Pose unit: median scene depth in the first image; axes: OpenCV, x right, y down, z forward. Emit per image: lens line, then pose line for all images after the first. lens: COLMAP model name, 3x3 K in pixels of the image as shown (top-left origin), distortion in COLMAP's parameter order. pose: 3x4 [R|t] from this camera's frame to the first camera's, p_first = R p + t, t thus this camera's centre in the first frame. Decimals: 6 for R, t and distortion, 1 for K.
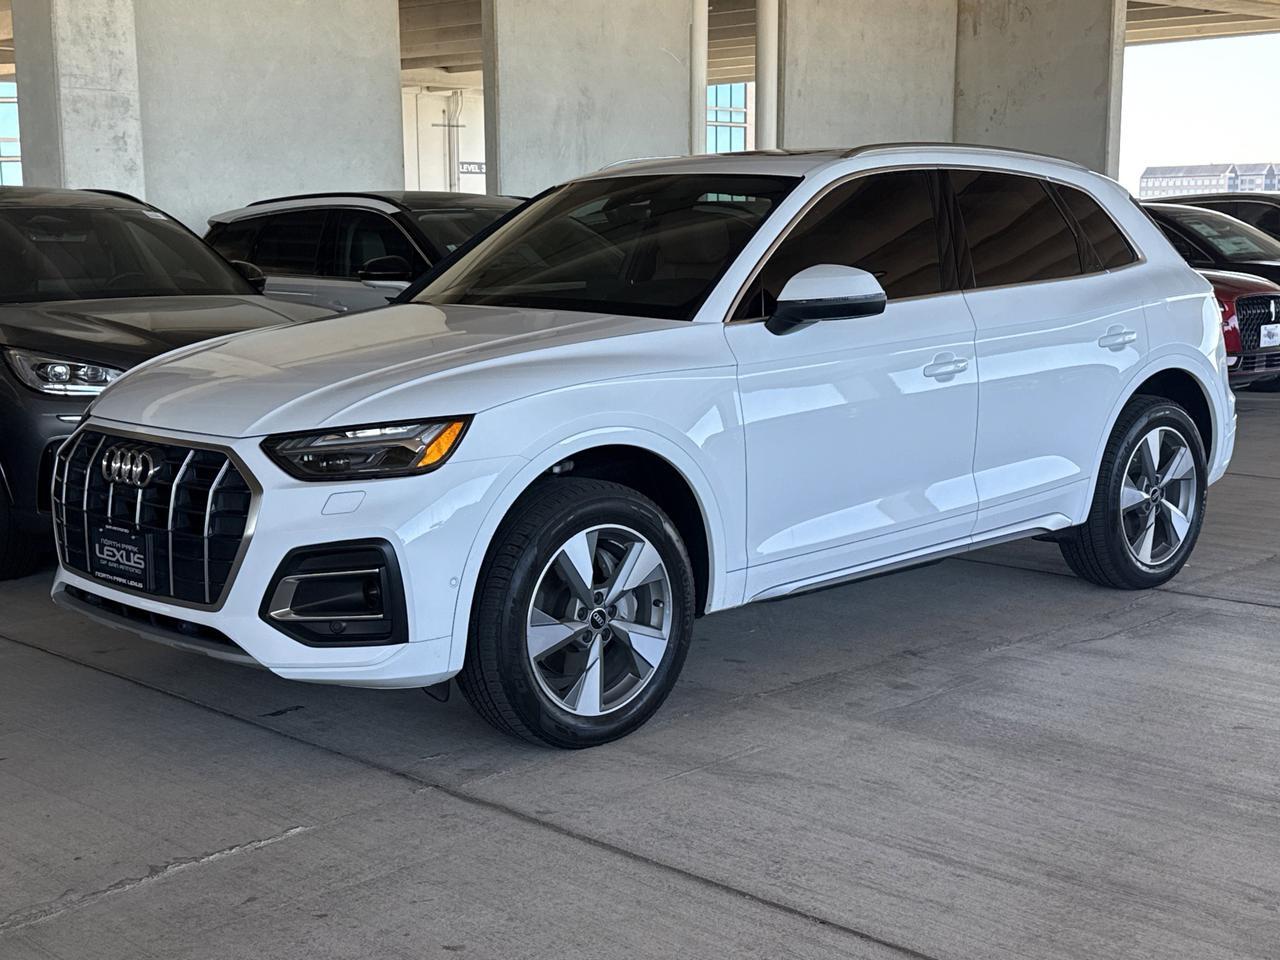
lens RADIAL K [[1750.5, 0, 636.8], [0, 1750.5, 478.7], [0, 0, 1]] dist [0.104324, 0.000000]
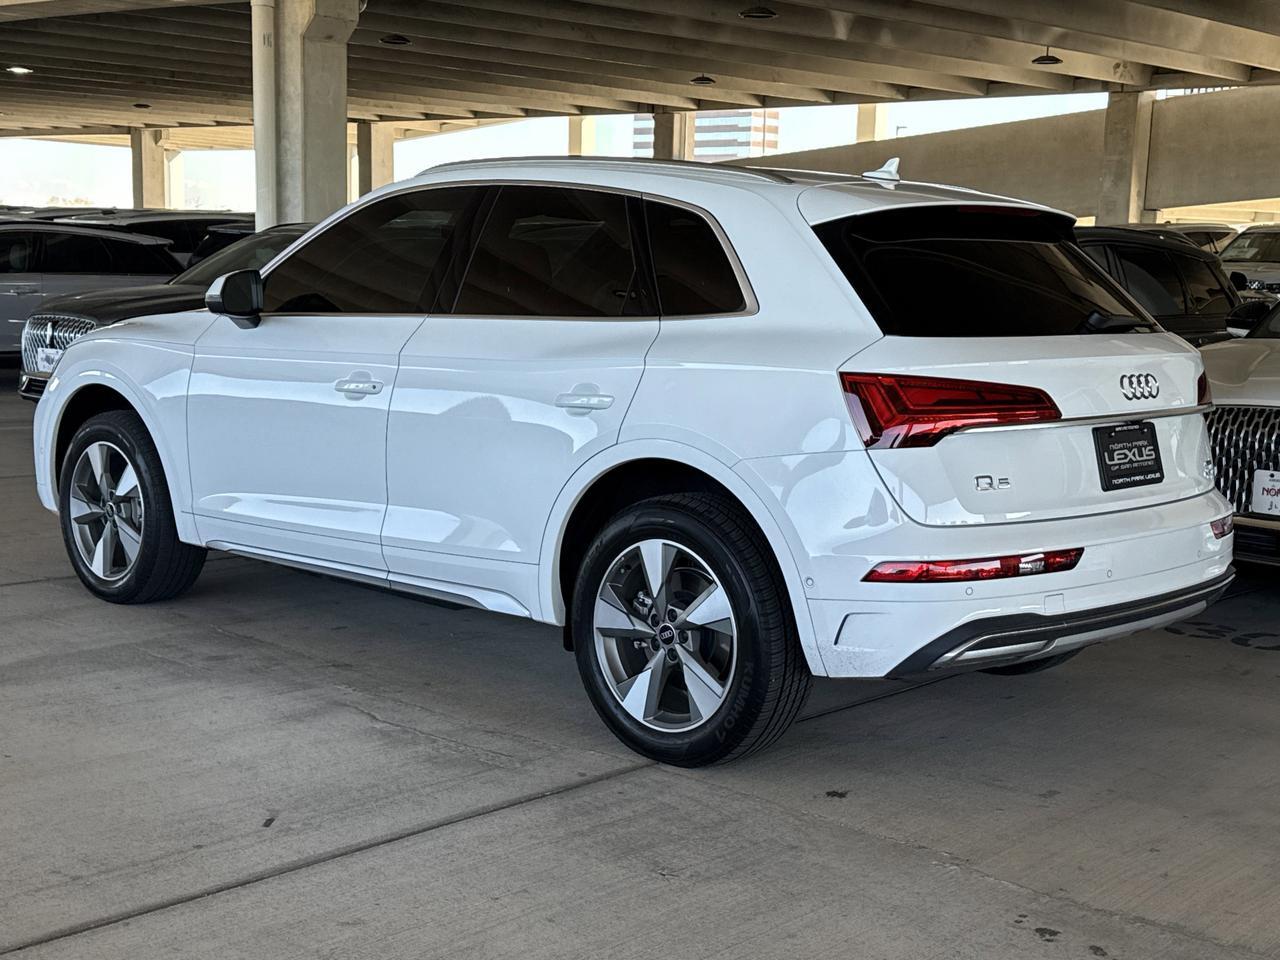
lens RADIAL K [[1750.5, 0, 642.8], [0, 1750.5, 478.1], [0, 0, 1]] dist [0.104324, 0.000000]
pose [[0.060616, 0.140511, -0.988222, 1.154464], [-0.179219, 0.975485, 0.127707, -0.166006], [0.981940, 0.169367, 0.084312, 1.076998]]
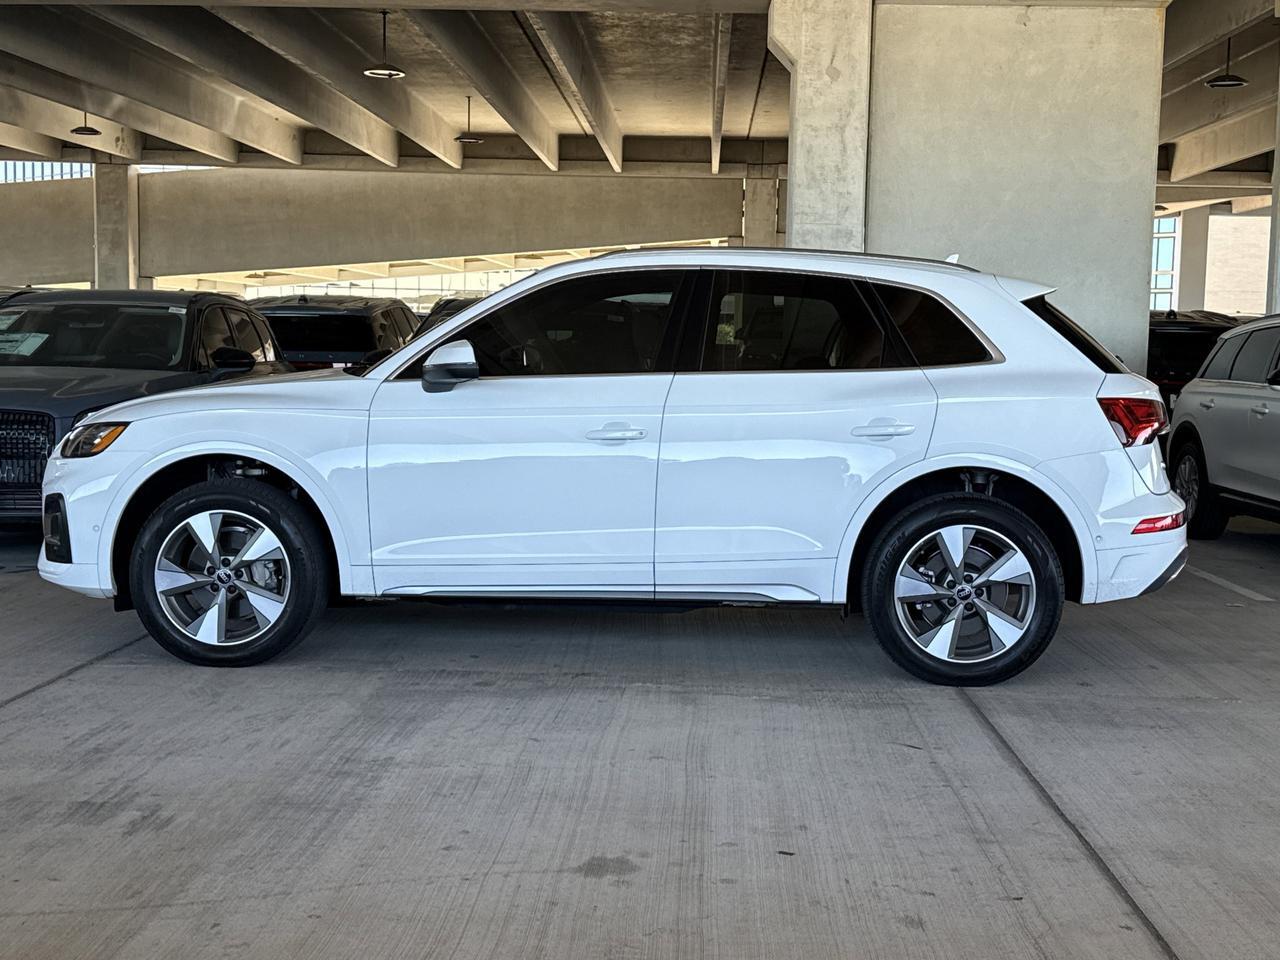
lens RADIAL K [[1750.5, 0, 643.8], [0, 1750.5, 482.6], [0, 0, 1]] dist [0.104324, 0.000000]
pose [[0.687391, 0.079252, -0.721951, 1.031175], [-0.132487, 0.991033, -0.017354, -0.013568], [0.714102, 0.107578, 0.691726, 0.207207]]
